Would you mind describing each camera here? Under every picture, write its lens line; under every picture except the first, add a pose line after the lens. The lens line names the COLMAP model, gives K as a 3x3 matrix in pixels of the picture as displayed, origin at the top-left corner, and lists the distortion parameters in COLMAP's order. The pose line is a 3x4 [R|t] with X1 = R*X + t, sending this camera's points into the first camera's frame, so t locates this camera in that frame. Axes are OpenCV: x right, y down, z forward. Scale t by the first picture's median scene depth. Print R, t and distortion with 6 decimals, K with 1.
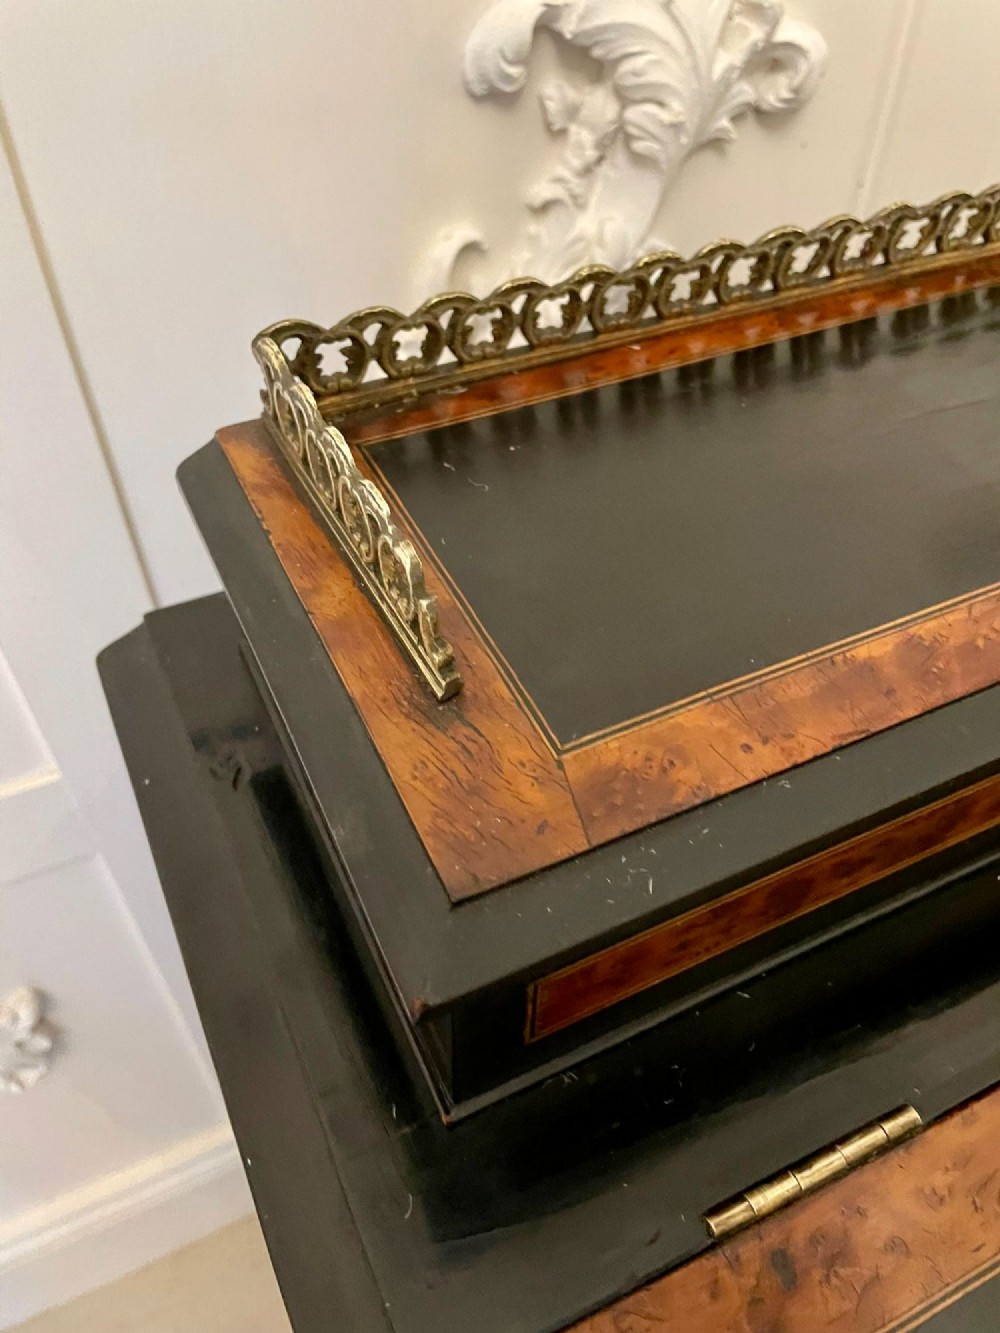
lens RADIAL K [[1017.3, 0, 494.9], [0, 1017.3, 645.5], [0, 0, 1]] dist [0.069620, -0.101053]
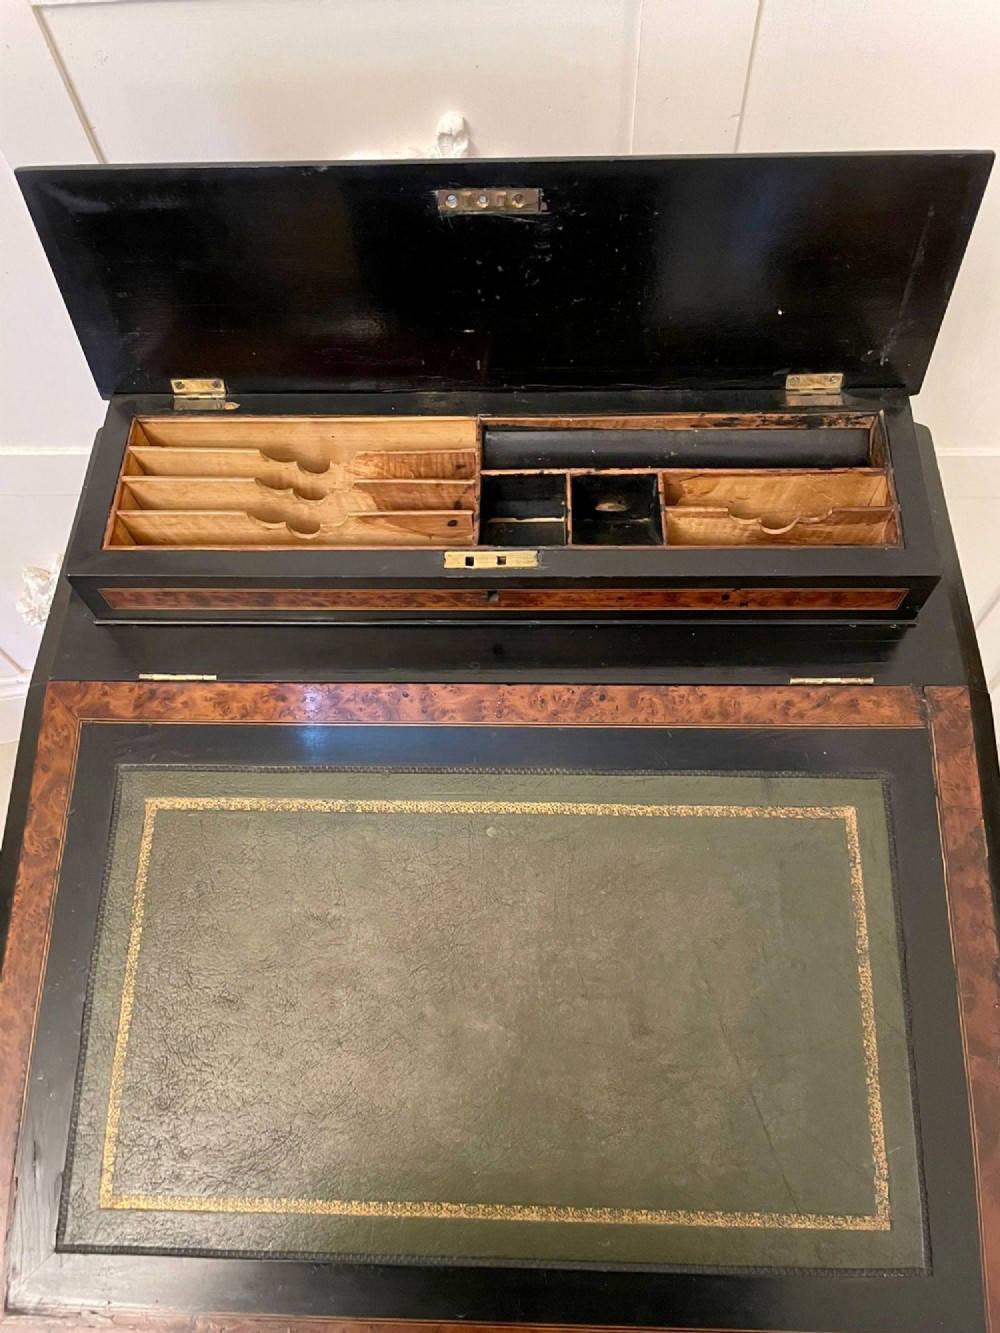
lens RADIAL K [[1017.3, 0, 503.0], [0, 1017.3, 645.5], [0, 0, 1]] dist [0.069620, -0.101053]
pose [[0.893133, 0.373231, -0.251022, 1.030543], [-0.287856, 0.903120, 0.318611, -0.469820], [0.345619, -0.212304, 0.914043, -0.818864]]
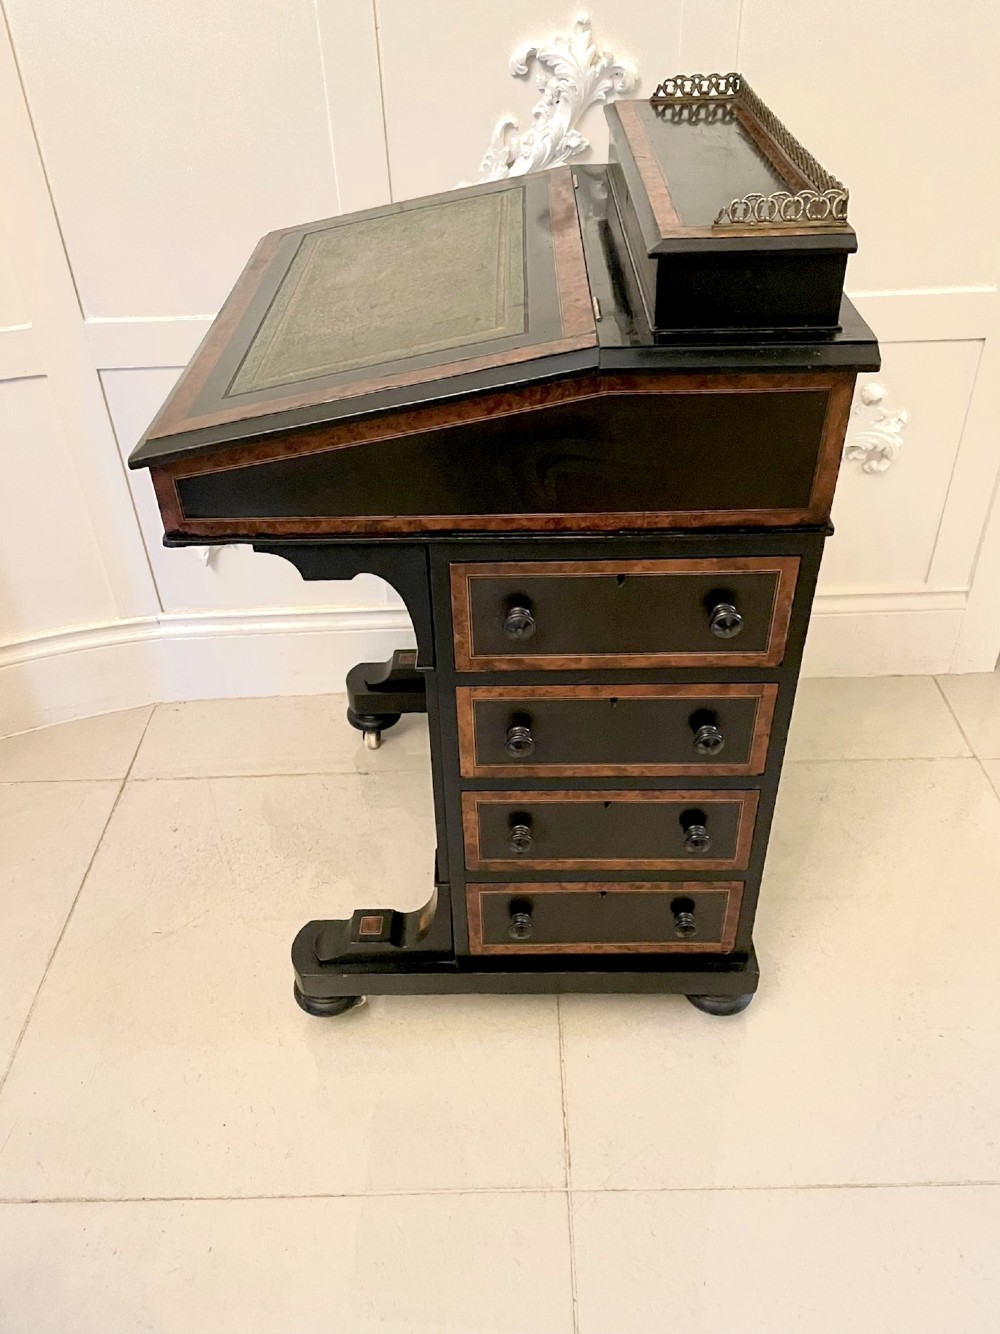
lens RADIAL K [[1062.3, 0, 517.7], [0, 1062.3, 654.3], [0, 0, 1]] dist [0.036990, -0.031520]
pose [[0.918646, 0.210683, -0.334217, 1.508136], [-0.263864, 0.956797, -0.122126, 1.626621], [0.294048, 0.200379, 0.934550, -1.795500]]
